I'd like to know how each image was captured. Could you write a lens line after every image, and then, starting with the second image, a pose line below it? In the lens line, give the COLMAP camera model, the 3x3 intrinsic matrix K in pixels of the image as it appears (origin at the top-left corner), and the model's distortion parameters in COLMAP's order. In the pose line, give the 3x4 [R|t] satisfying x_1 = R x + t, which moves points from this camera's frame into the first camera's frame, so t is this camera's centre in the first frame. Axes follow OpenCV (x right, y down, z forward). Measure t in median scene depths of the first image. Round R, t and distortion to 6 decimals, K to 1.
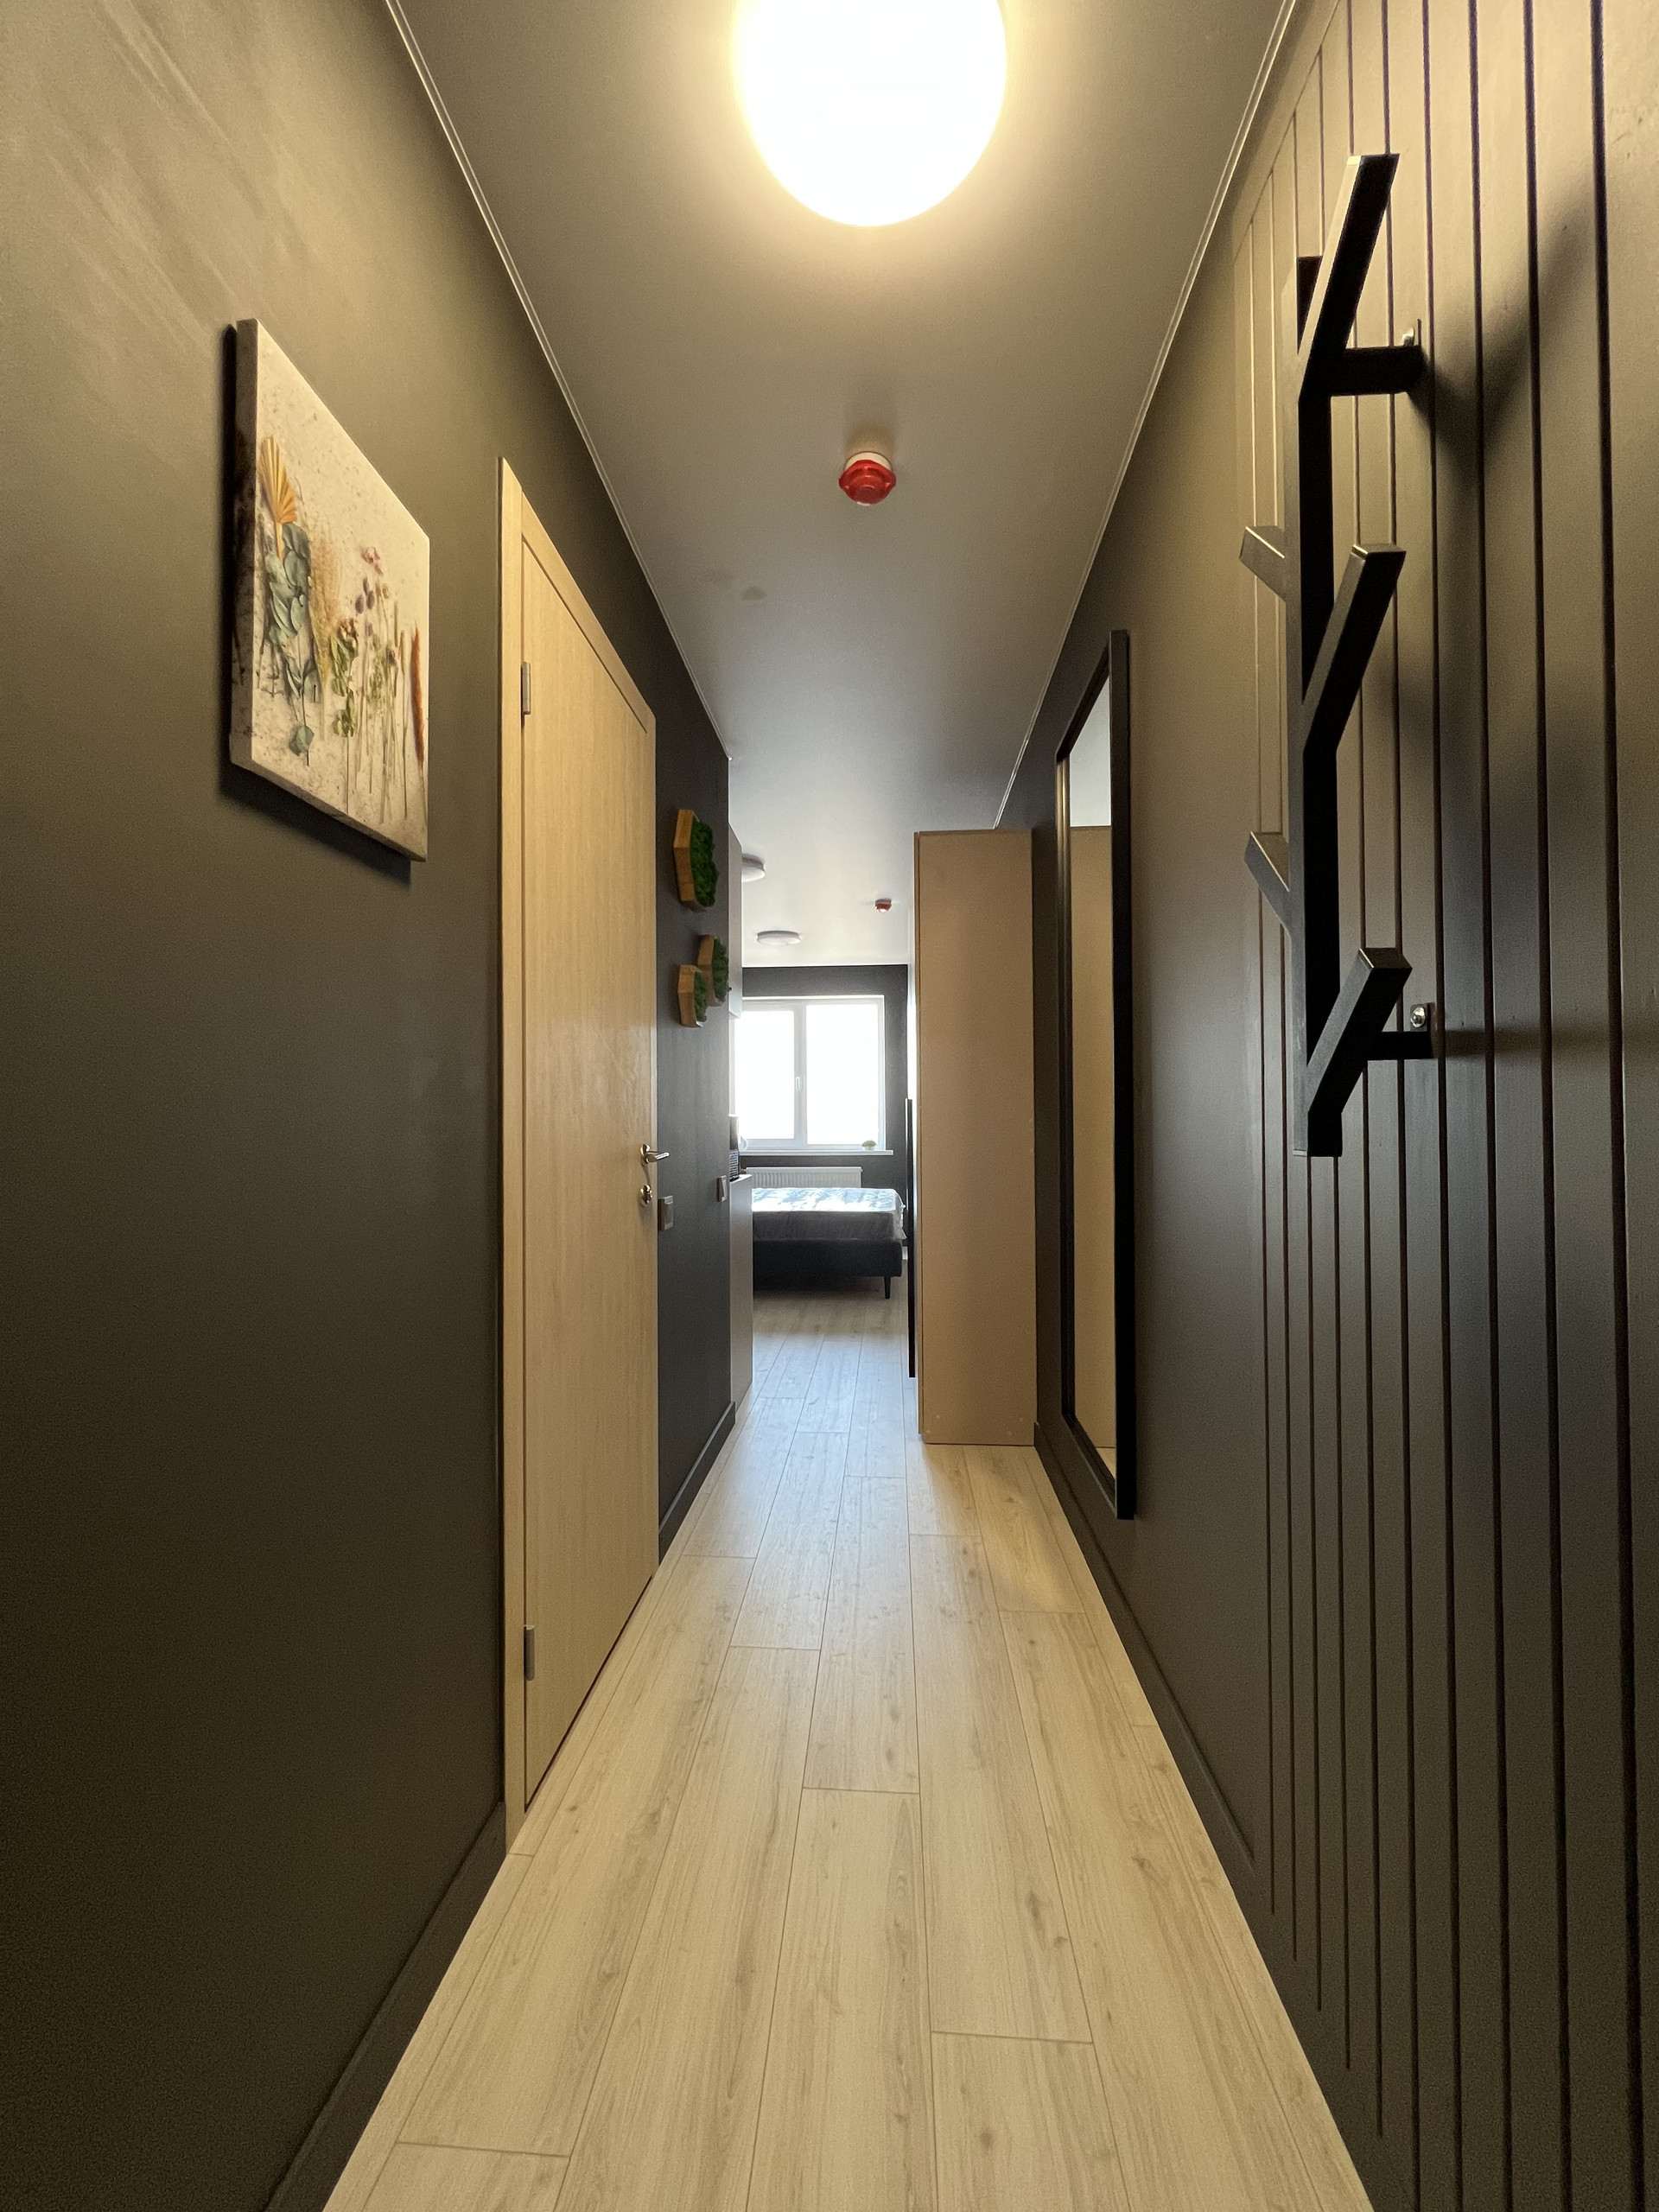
lens RADIAL K [[884.5, 0, 823.8], [0, 884.5, 1109.6], [0, 0, 1]] dist [-0.004007, 0.001848]
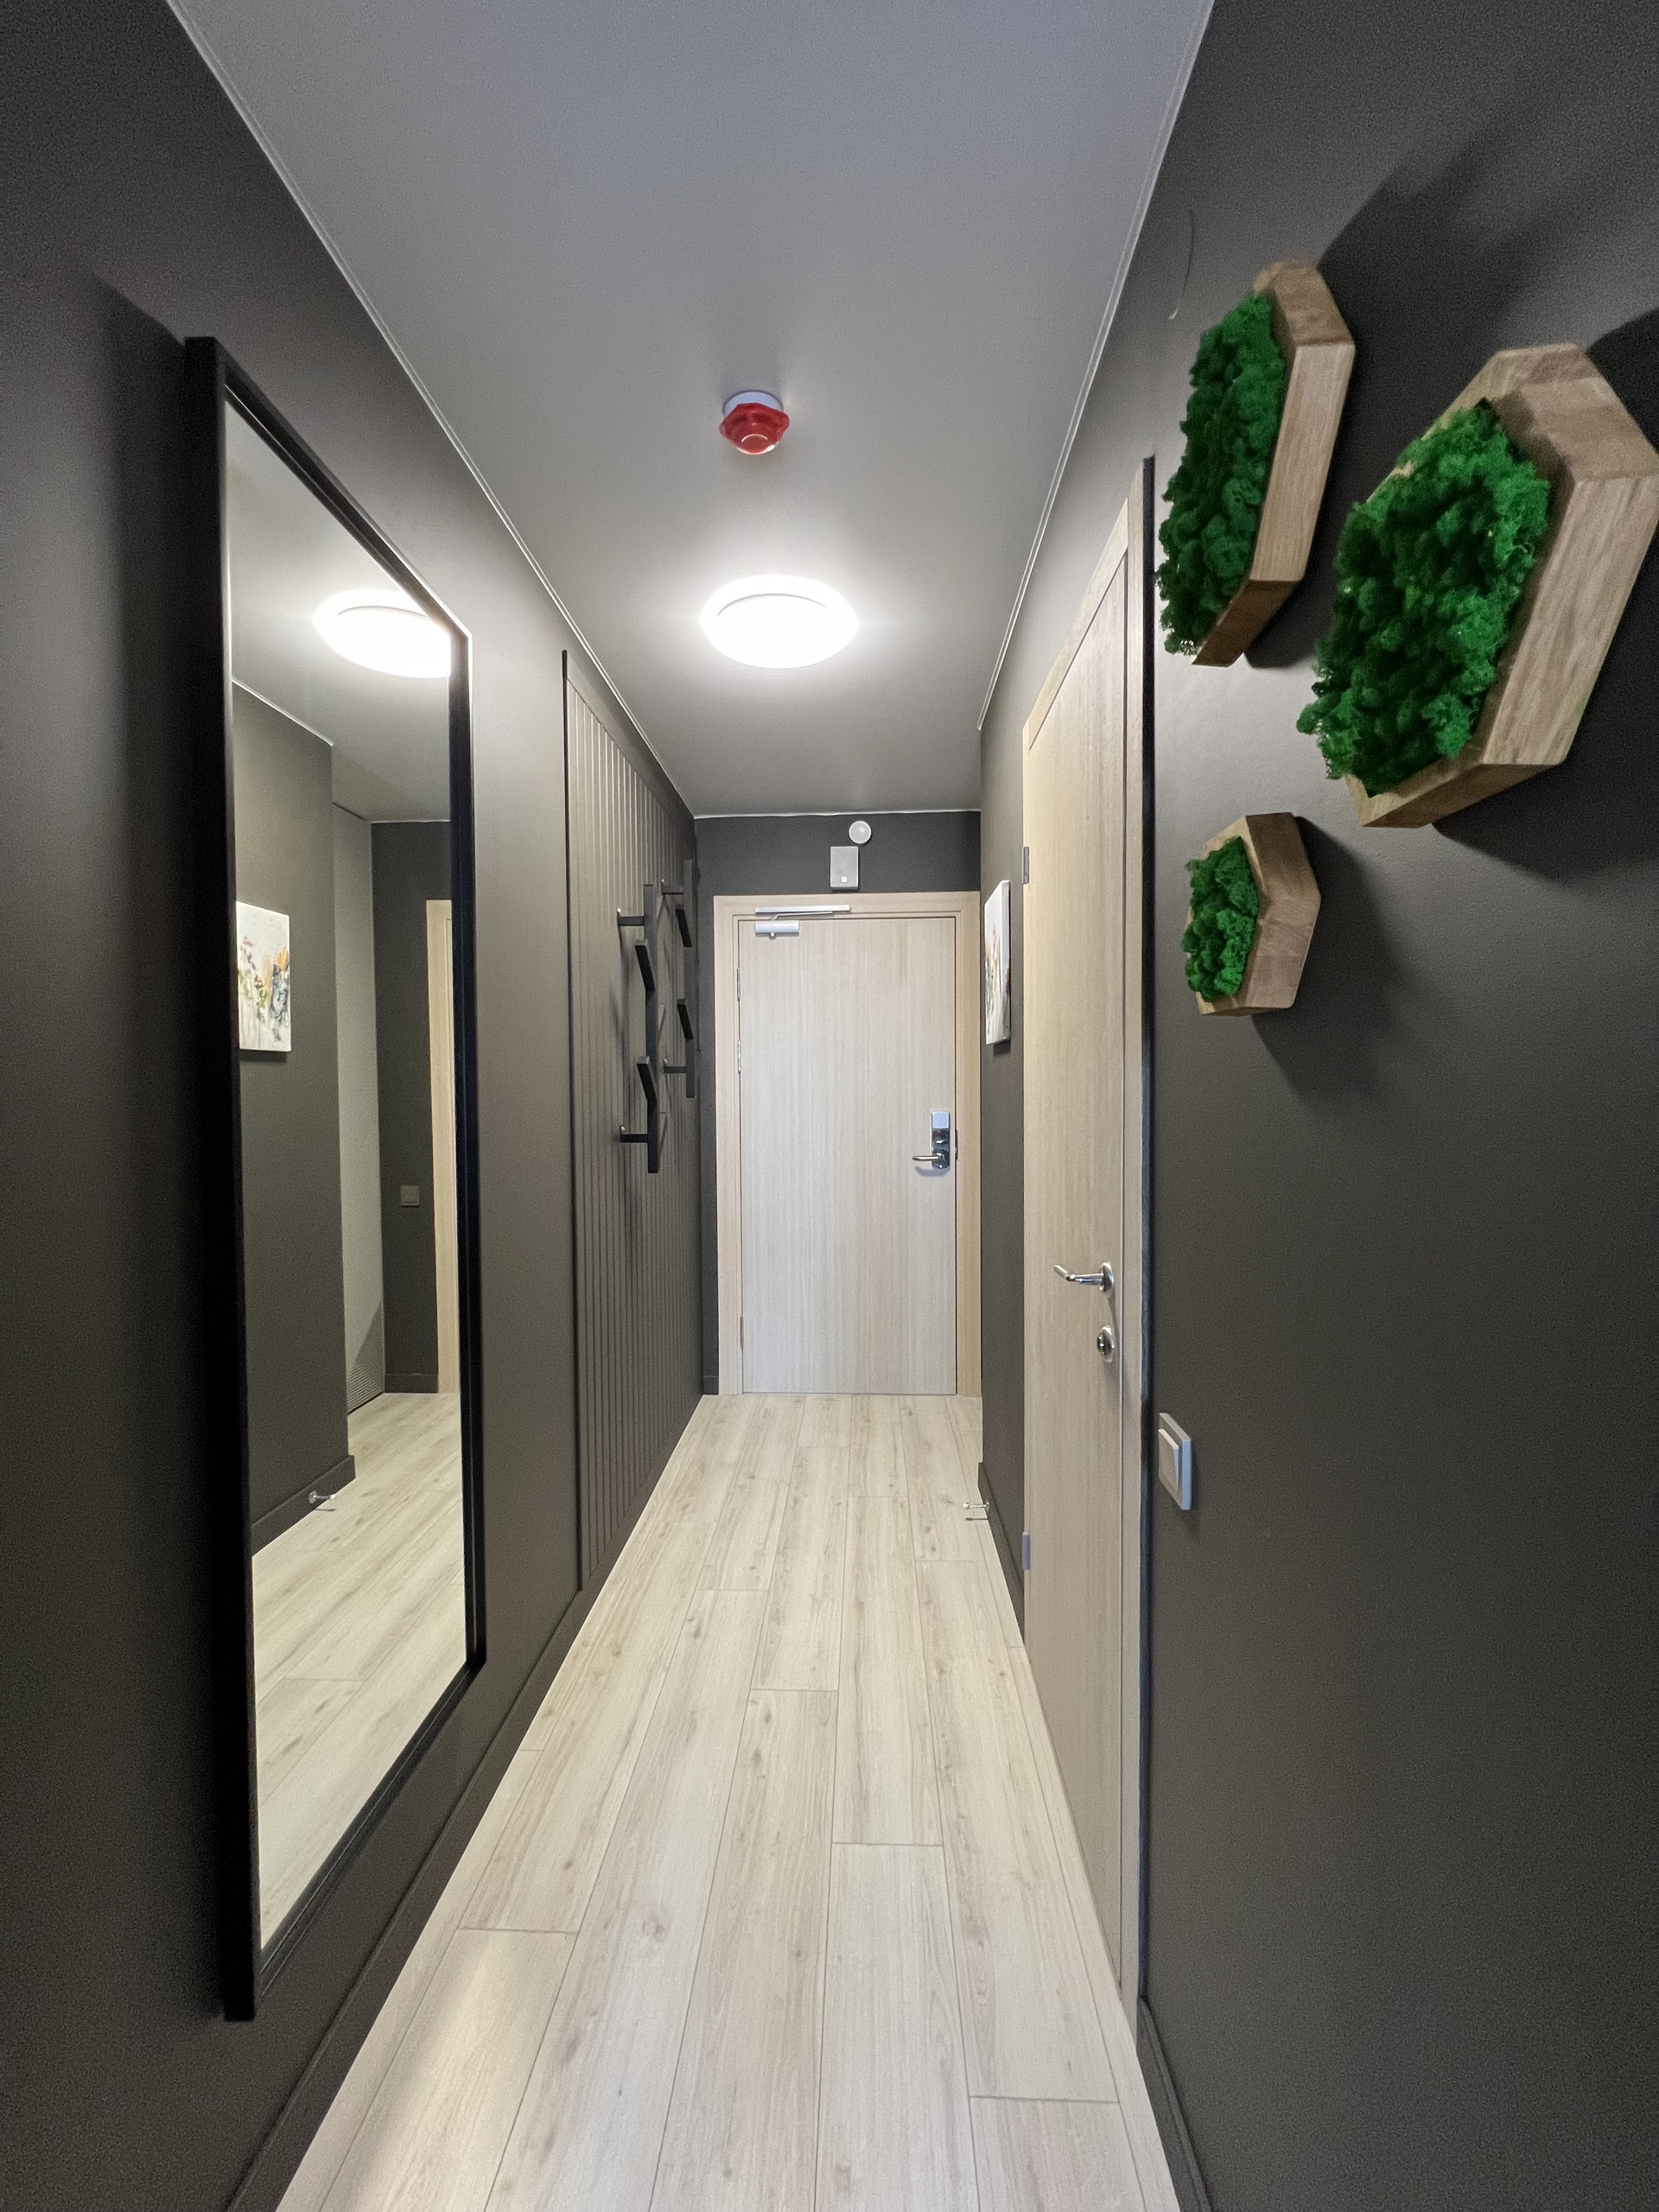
lens RADIAL K [[884.5, 0, 825.5], [0, 884.5, 1114.4], [0, 0, 1]] dist [-0.004007, 0.001848]
pose [[-0.999541, 0.010945, -0.028246, 0.022198], [0.010352, 0.999725, 0.021052, -0.115774], [0.028468, 0.020750, -0.999379, 2.252122]]
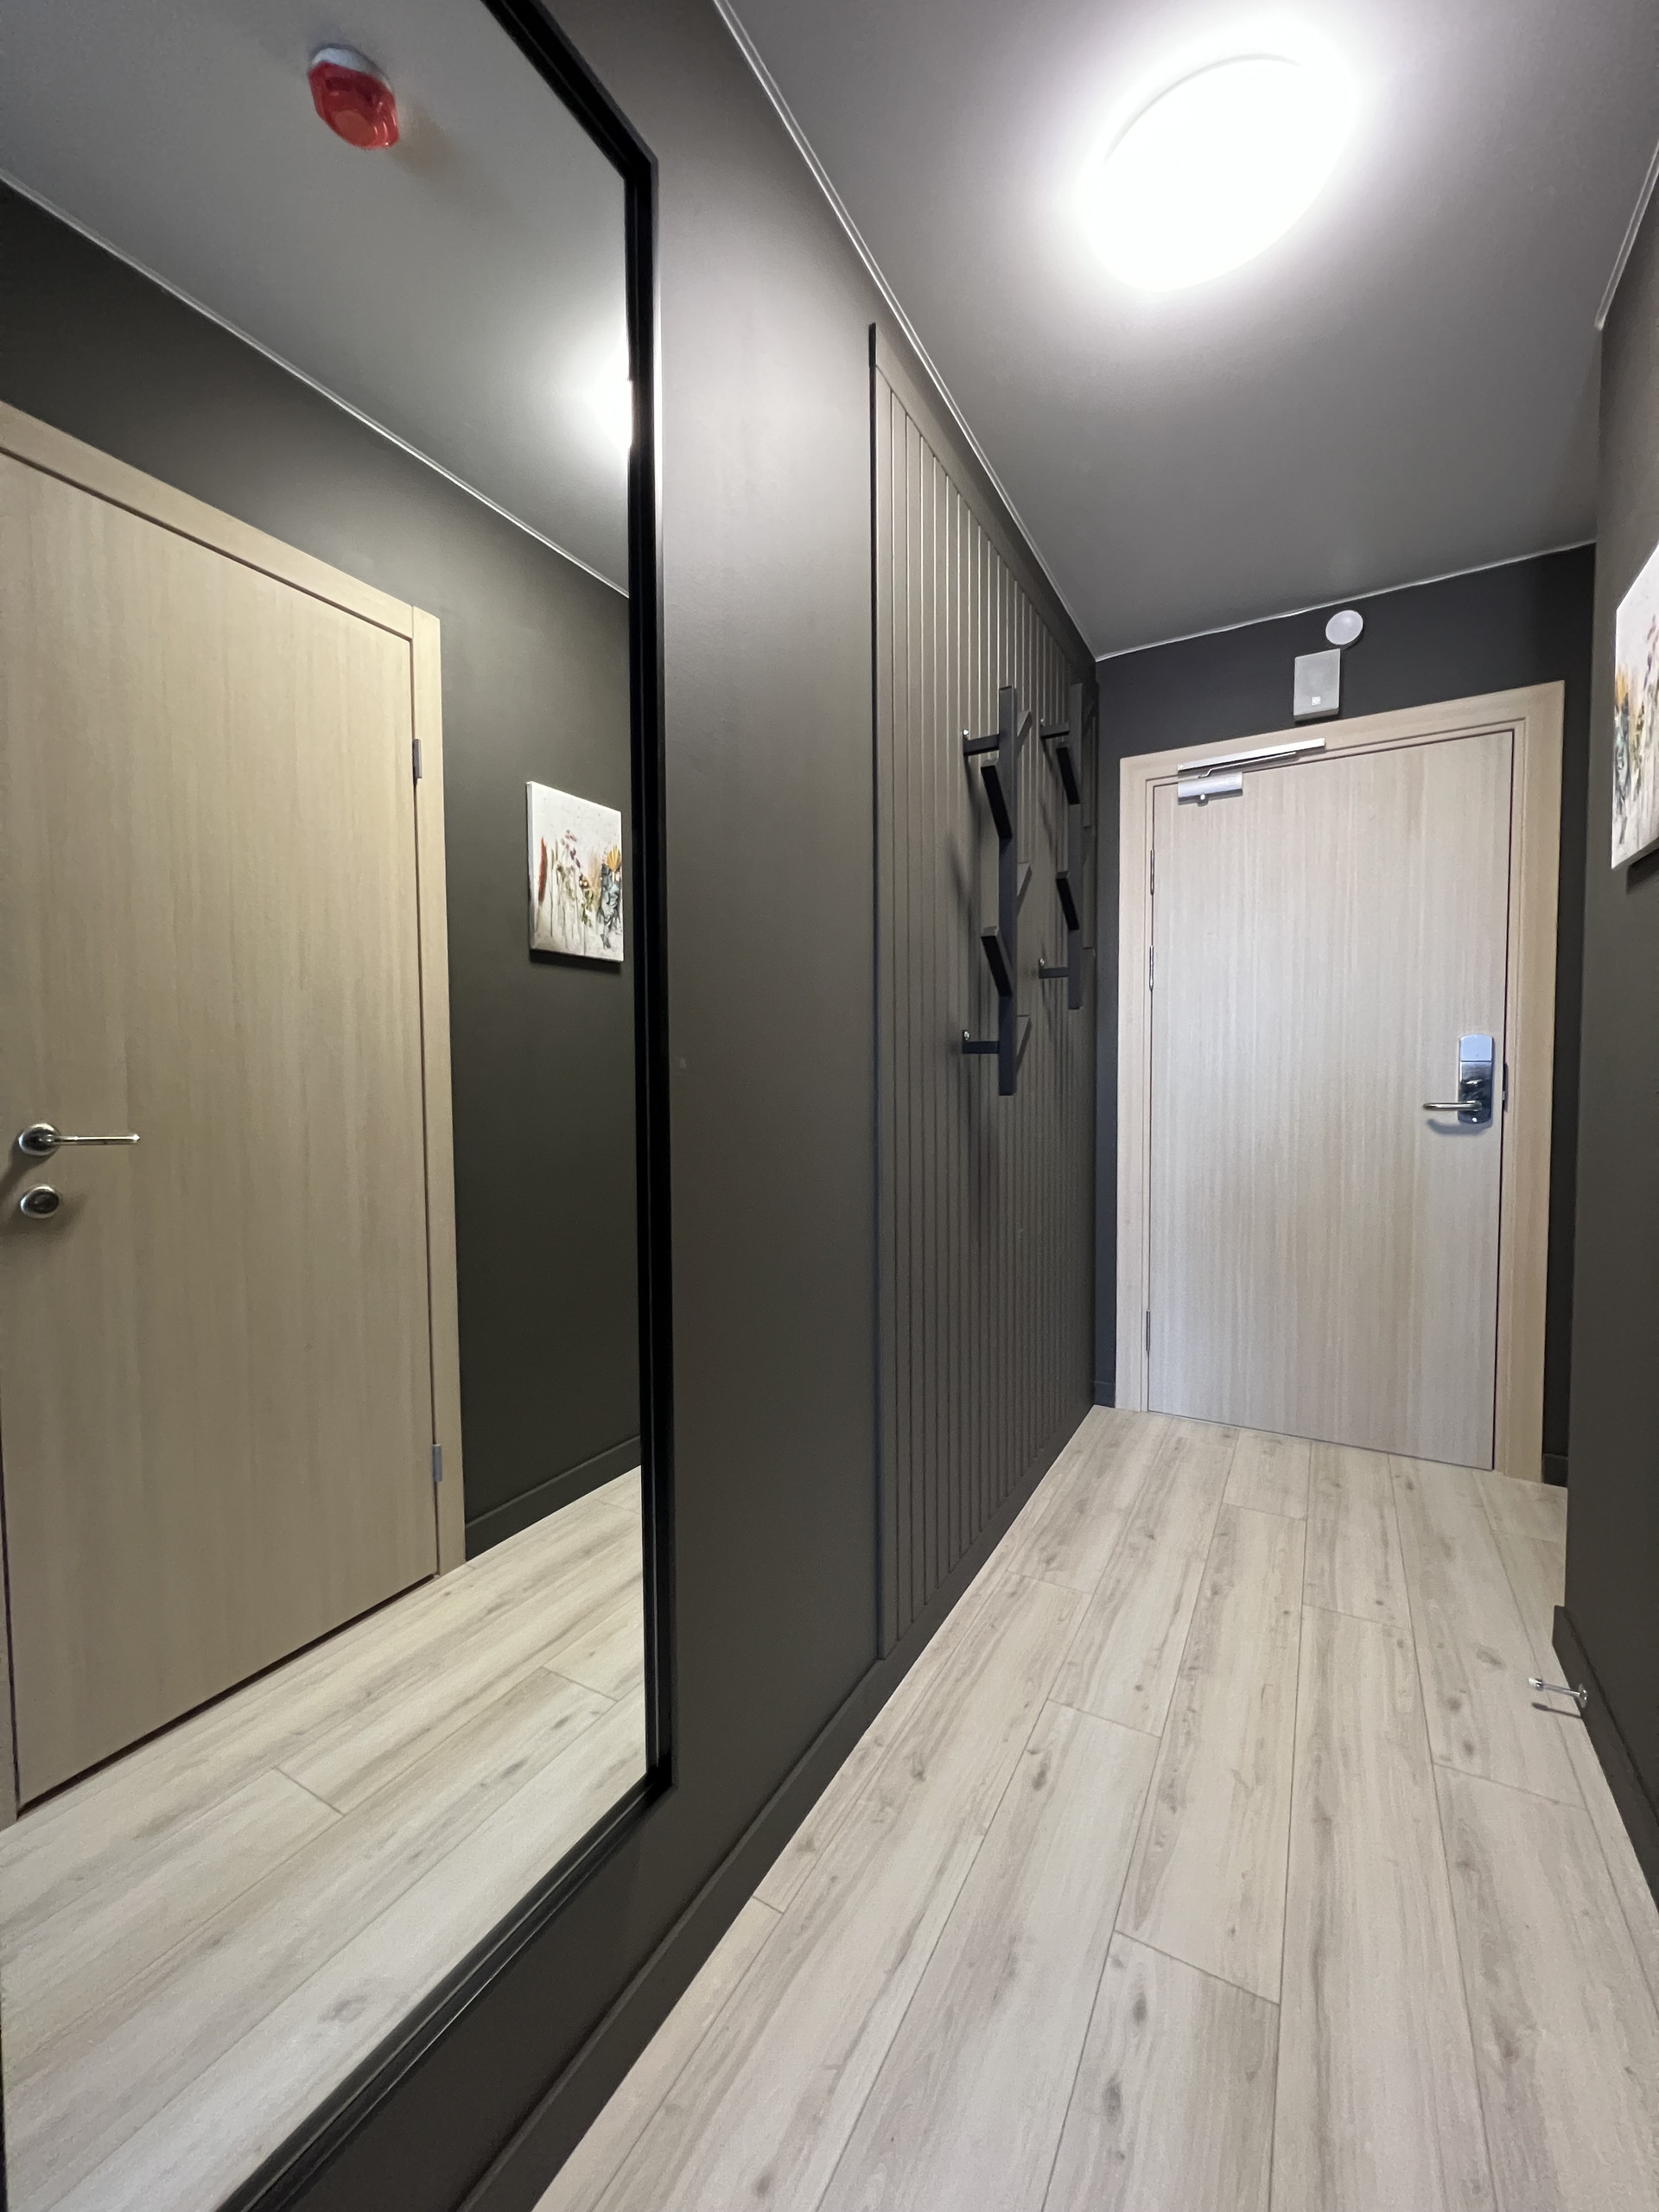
lens RADIAL K [[884.5, 0, 823.2], [0, 884.5, 1113.8], [0, 0, 1]] dist [-0.004007, 0.001848]
pose [[-0.901923, -0.009875, 0.431783, 0.007855], [0.006551, 0.999311, 0.036538, 0.008339], [-0.431846, 0.035783, -0.901237, 1.753722]]
